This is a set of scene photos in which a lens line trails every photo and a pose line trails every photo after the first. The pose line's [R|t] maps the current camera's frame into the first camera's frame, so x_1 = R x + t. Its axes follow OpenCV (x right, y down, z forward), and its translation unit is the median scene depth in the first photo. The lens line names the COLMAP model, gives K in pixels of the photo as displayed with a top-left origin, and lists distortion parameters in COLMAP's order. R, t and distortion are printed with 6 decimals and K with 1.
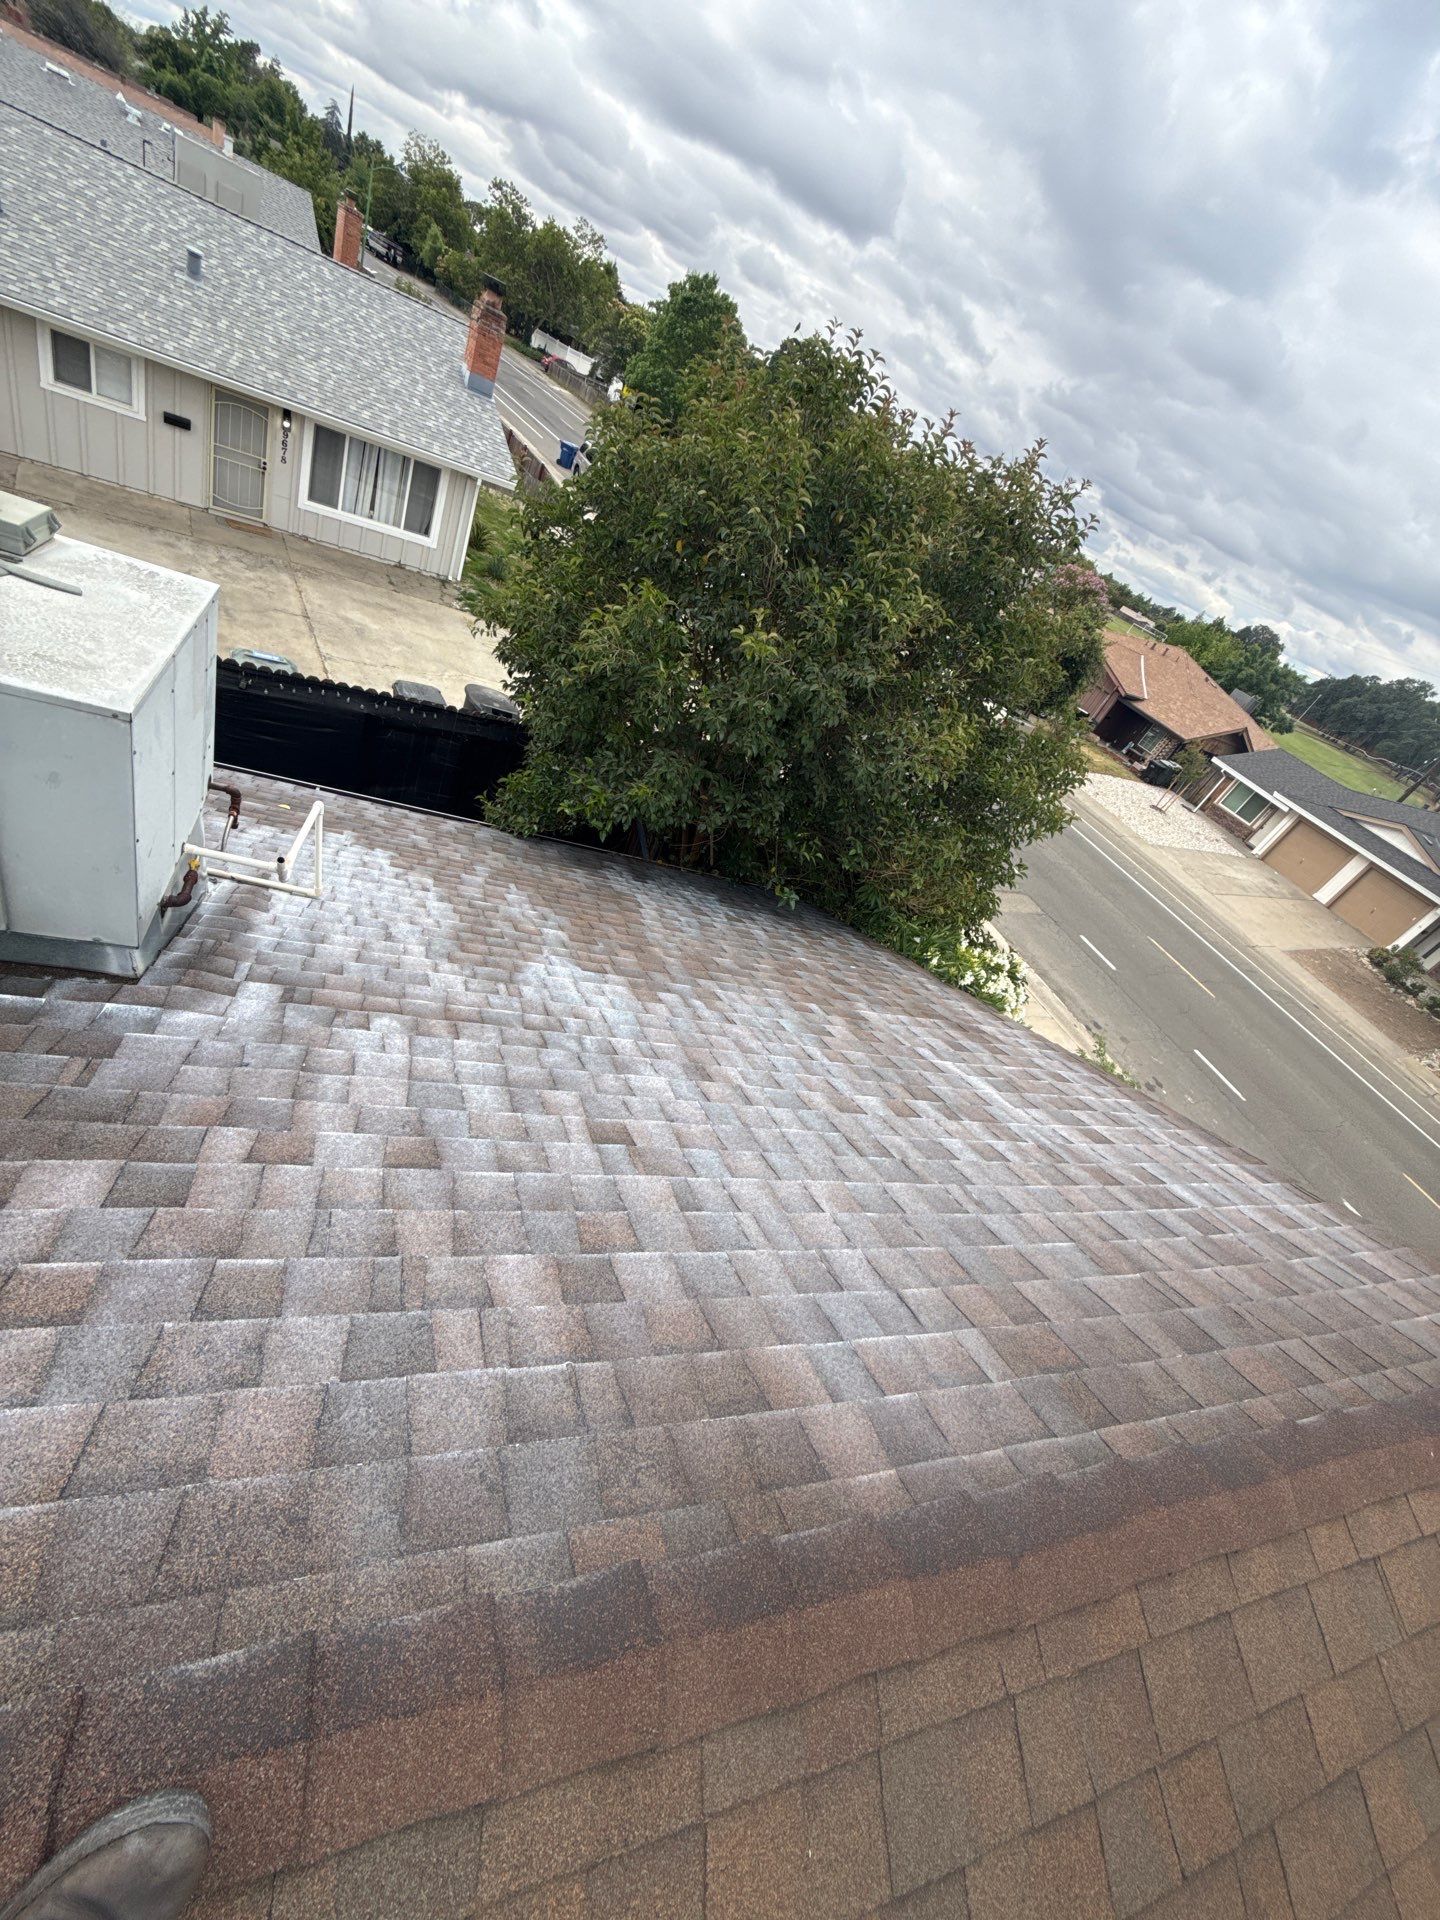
lens RADIAL K [[748.5, 0, 720.0], [0, 748.5, 960.0], [0, 0, 1]] dist [-0.000128, -0.000363]
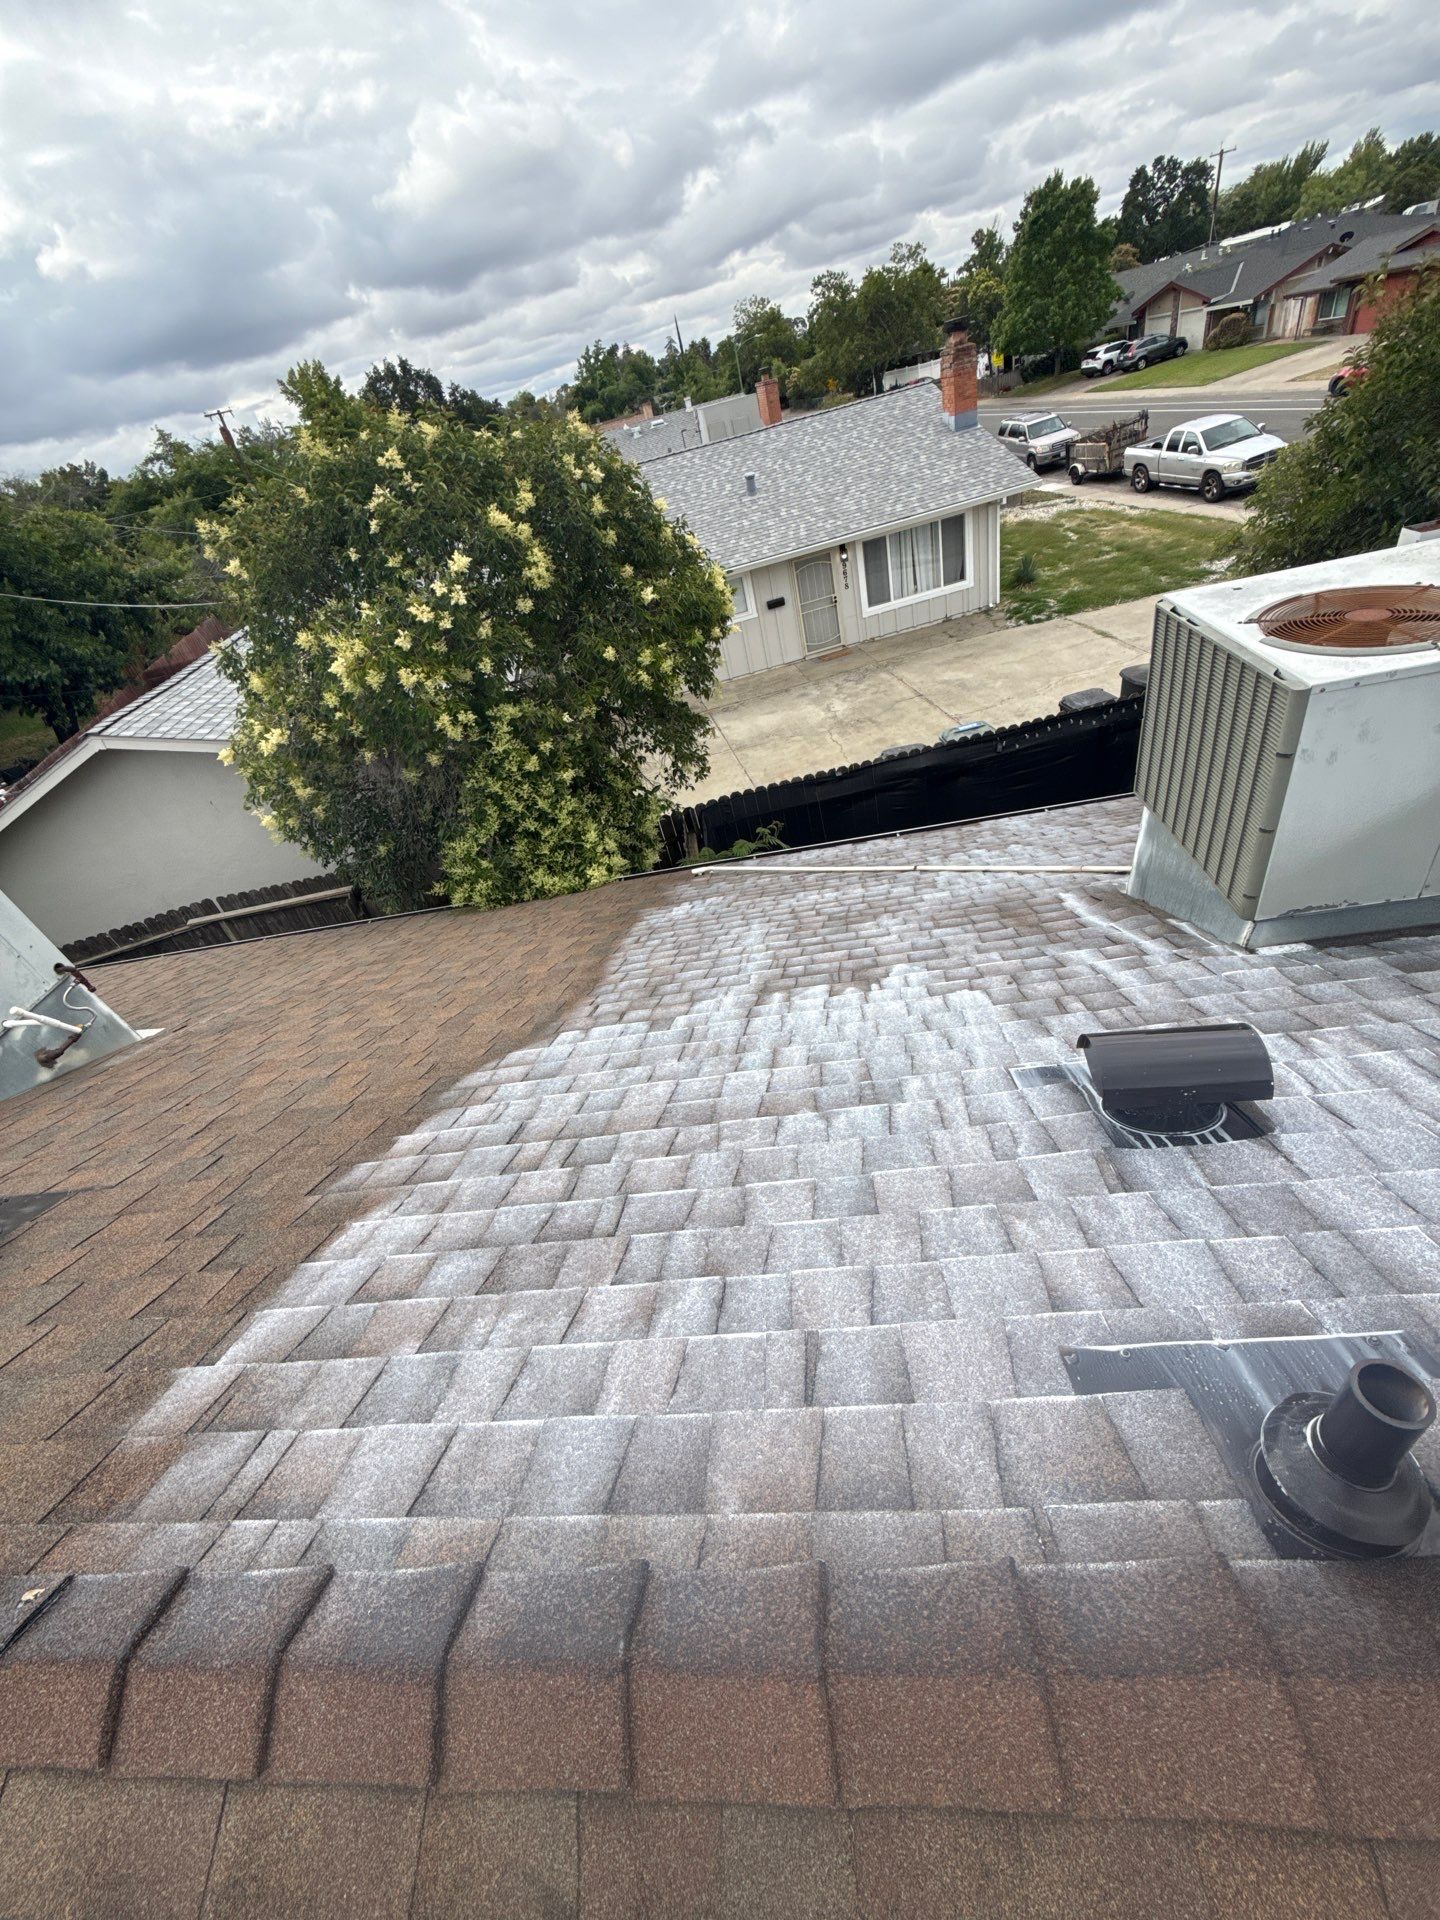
lens RADIAL K [[762.2, 0, 729.1], [0, 762.2, 958.4], [0, 0, 1]] dist [0.001913, -0.000374]
pose [[0.767298, -0.286486, -0.573742, -0.176258], [0.265302, 0.956324, -0.122717, -0.012805], [0.583840, -0.058054, 0.809791, -0.089190]]
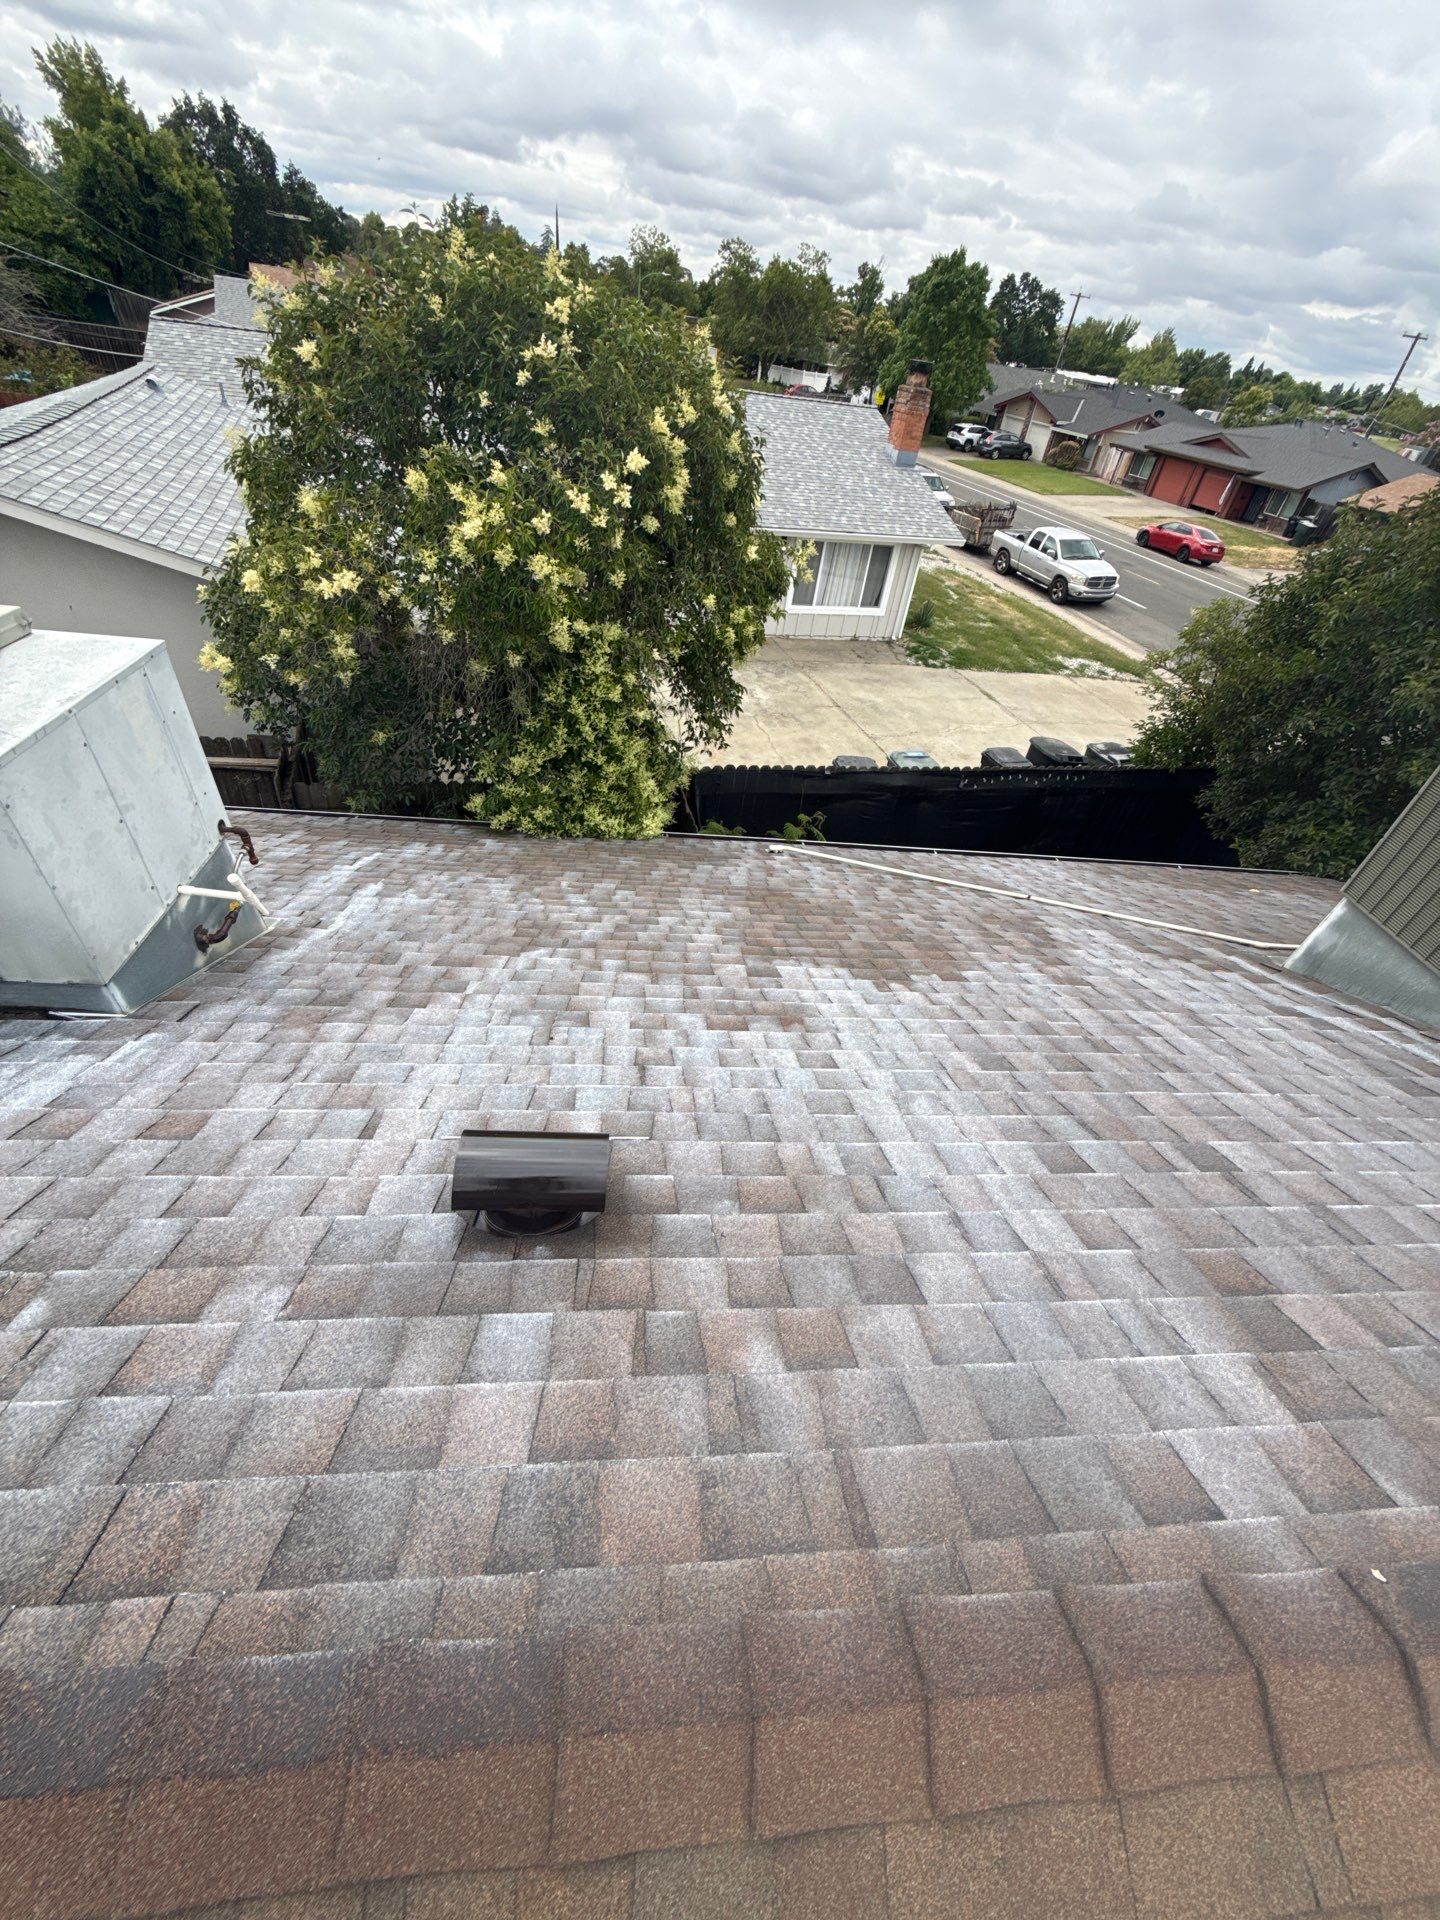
lens RADIAL K [[762.2, 0, 729.1], [0, 762.2, 958.4], [0, 0, 1]] dist [0.001913, -0.000374]
pose [[0.943488, -0.113738, -0.311277, -0.296459], [0.112262, 0.993419, -0.022718, -0.042816], [0.311812, -0.013511, 0.950048, -0.152894]]
